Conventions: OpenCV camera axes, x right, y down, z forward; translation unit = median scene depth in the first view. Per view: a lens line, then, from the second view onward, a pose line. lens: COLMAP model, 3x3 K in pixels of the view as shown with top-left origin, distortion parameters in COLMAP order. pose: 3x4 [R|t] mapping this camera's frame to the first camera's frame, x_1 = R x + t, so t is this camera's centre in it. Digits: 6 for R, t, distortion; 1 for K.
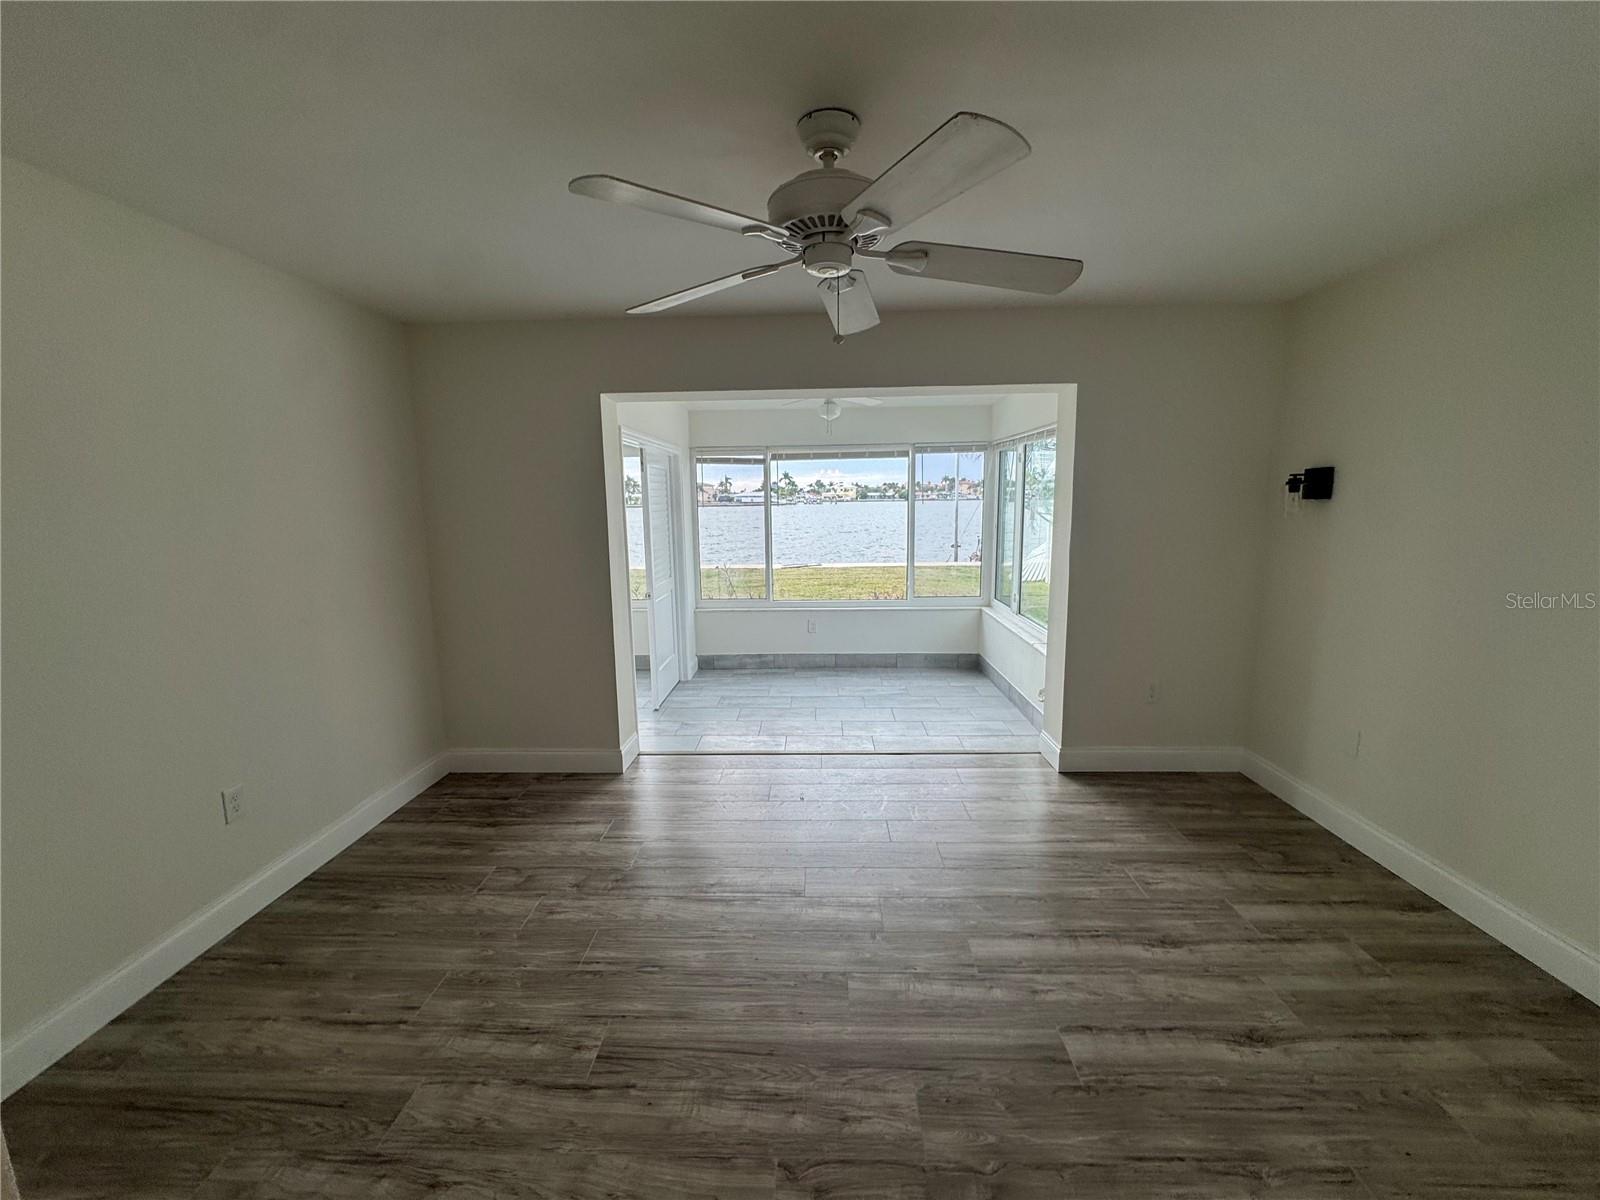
lens RADIAL K [[641.5, 0, 799.2], [0, 641.5, 597.8], [0, 0, 1]] dist [-0.003836, 0.000380]
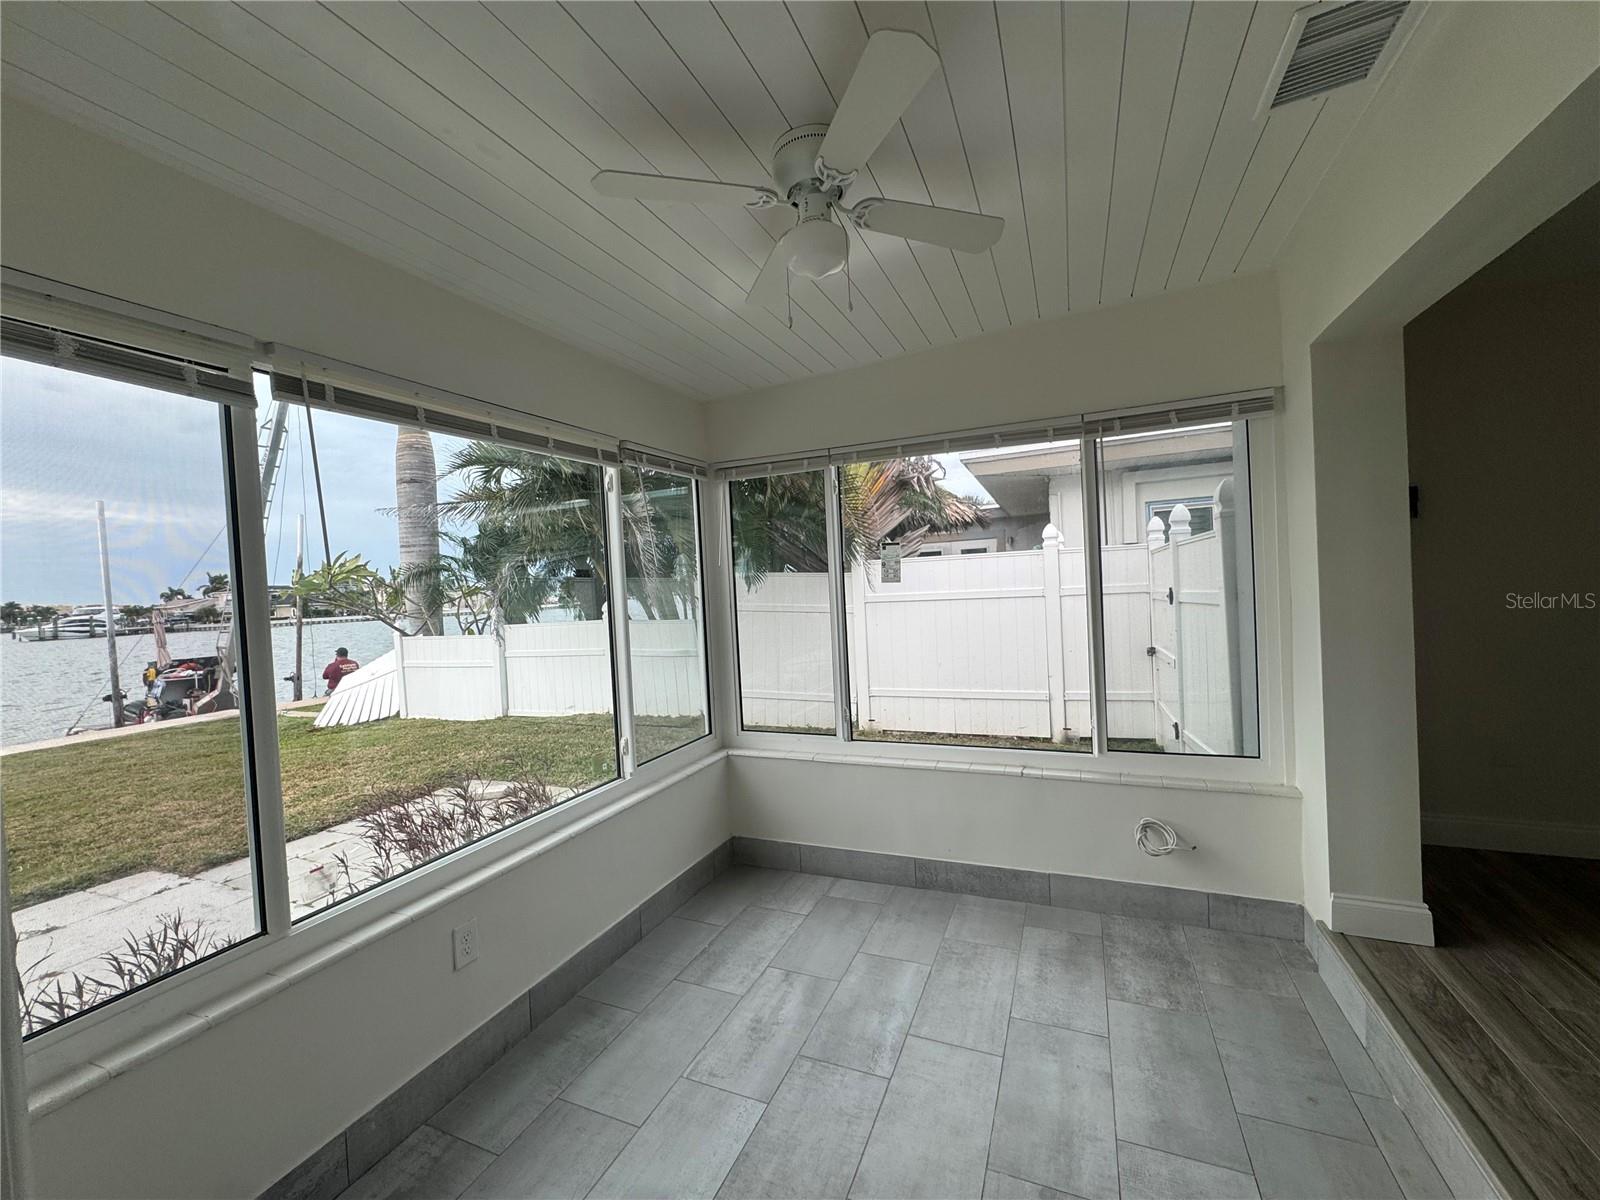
lens RADIAL K [[641.5, 0, 799.2], [0, 641.5, 597.8], [0, 0, 1]] dist [-0.003836, 0.000380]
pose [[0.368080, -0.023019, 0.929509, -0.551908], [0.189554, 0.980556, -0.050779, -0.201563], [-0.910267, 0.194883, 0.365286, 1.874134]]
